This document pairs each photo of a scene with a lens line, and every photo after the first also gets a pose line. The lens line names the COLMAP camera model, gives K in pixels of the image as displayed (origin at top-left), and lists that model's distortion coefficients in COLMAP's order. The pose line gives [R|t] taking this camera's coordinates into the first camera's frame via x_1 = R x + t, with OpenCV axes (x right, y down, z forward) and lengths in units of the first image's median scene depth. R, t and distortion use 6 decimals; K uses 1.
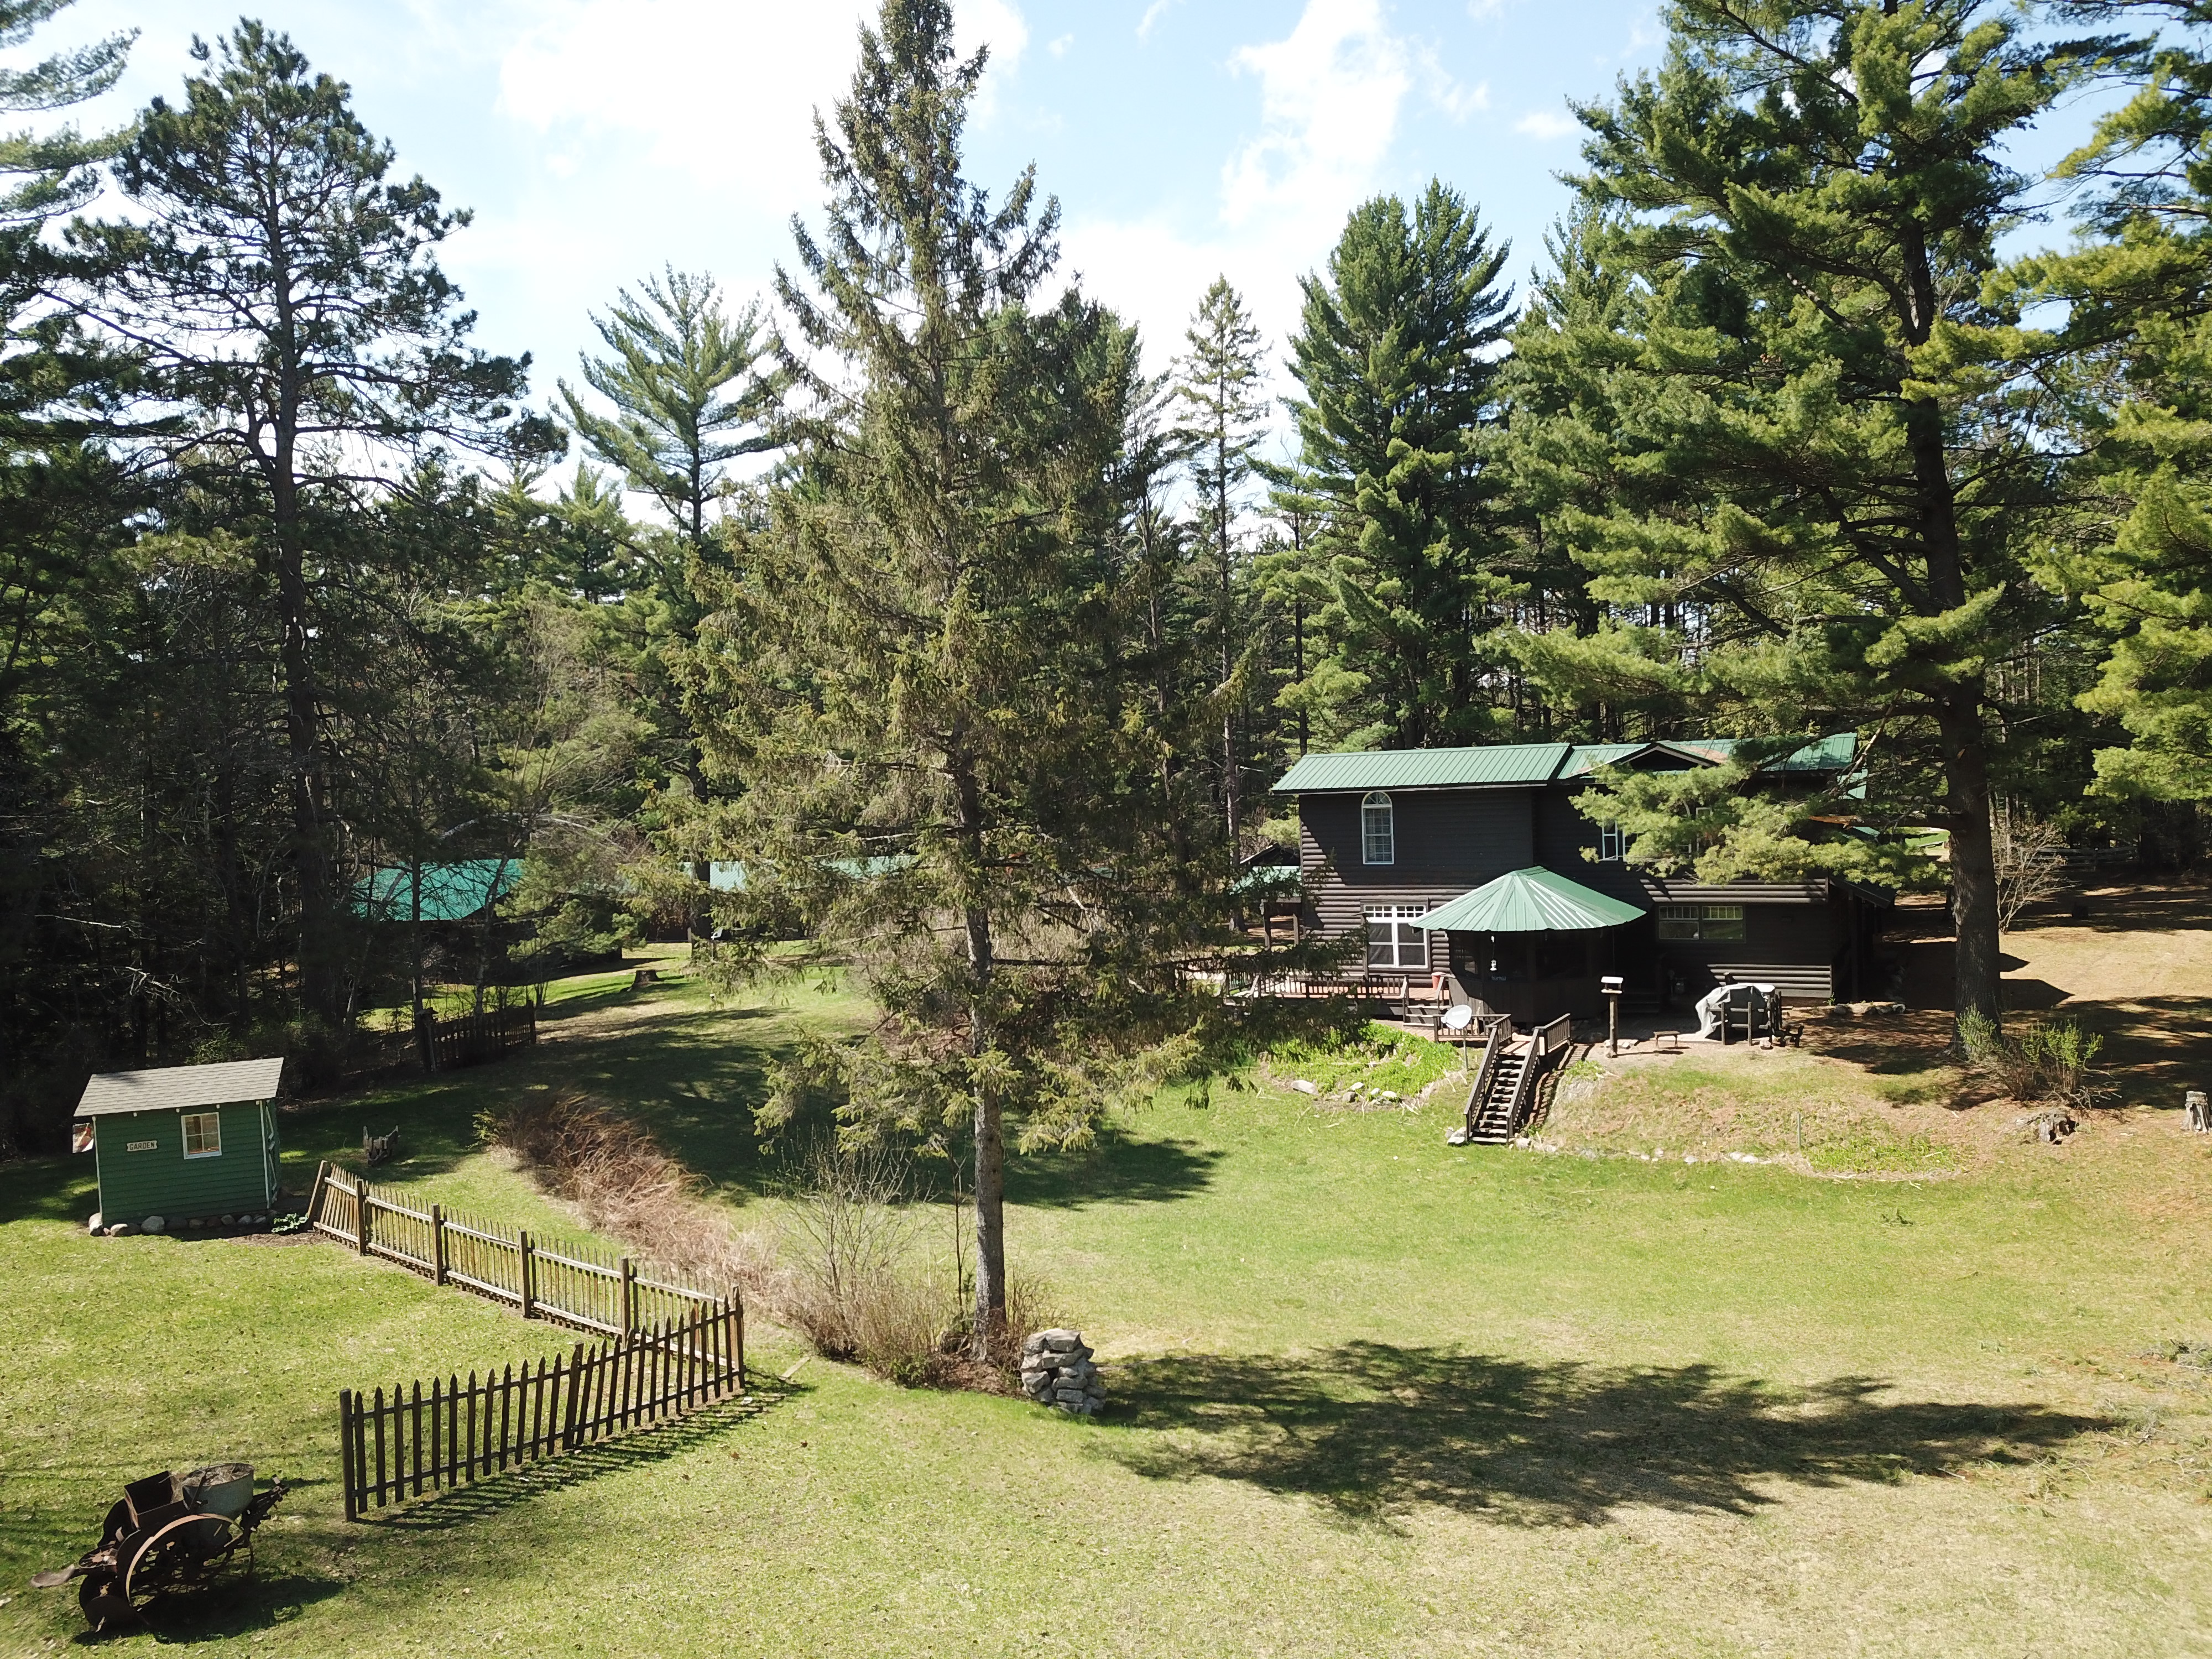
lens RADIAL K [[1675.8, 0, 1105.9], [0, 1675.8, 828.9], [0, 0, 1]] dist [0.003240, 0.014997]
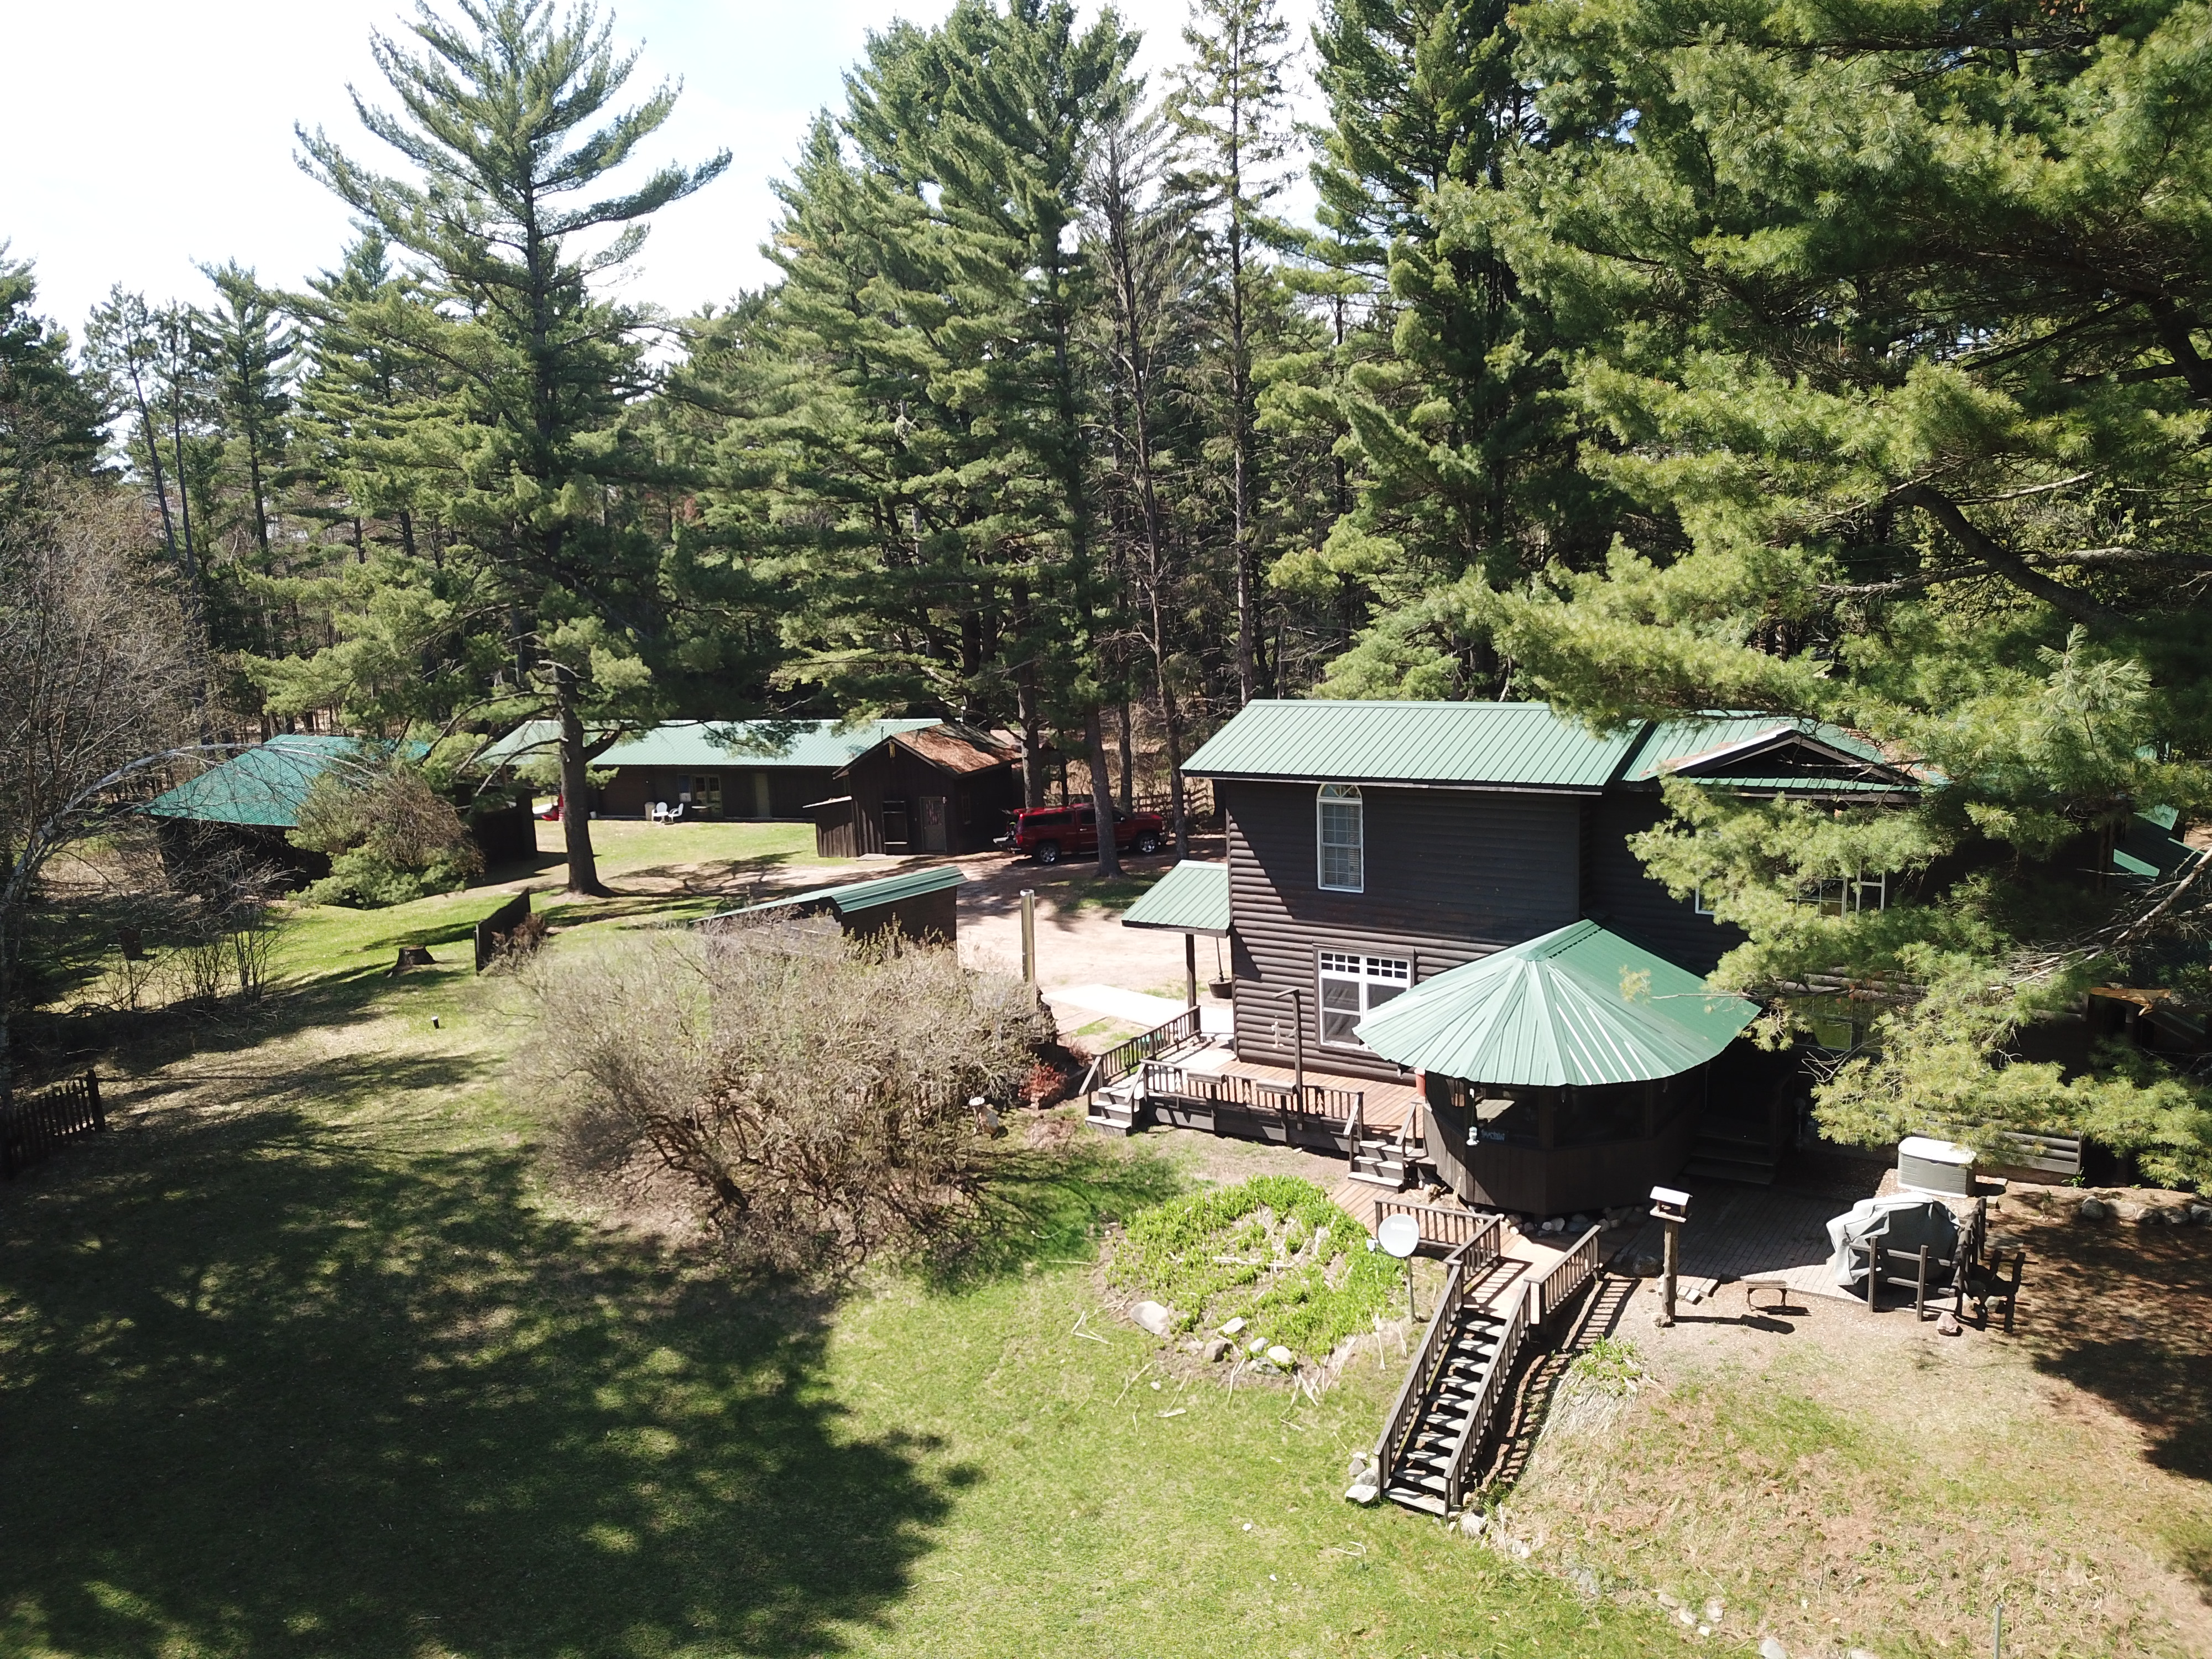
lens RADIAL K [[1675.8, 0, 1106.7], [0, 1675.8, 836.0], [0, 0, 1]] dist [0.003240, 0.014997]
pose [[0.994183, 0.015205, -0.106622, 0.168137], [0.000648, 0.989122, 0.147094, -0.110608], [0.107699, -0.146308, 0.983359, 0.432916]]
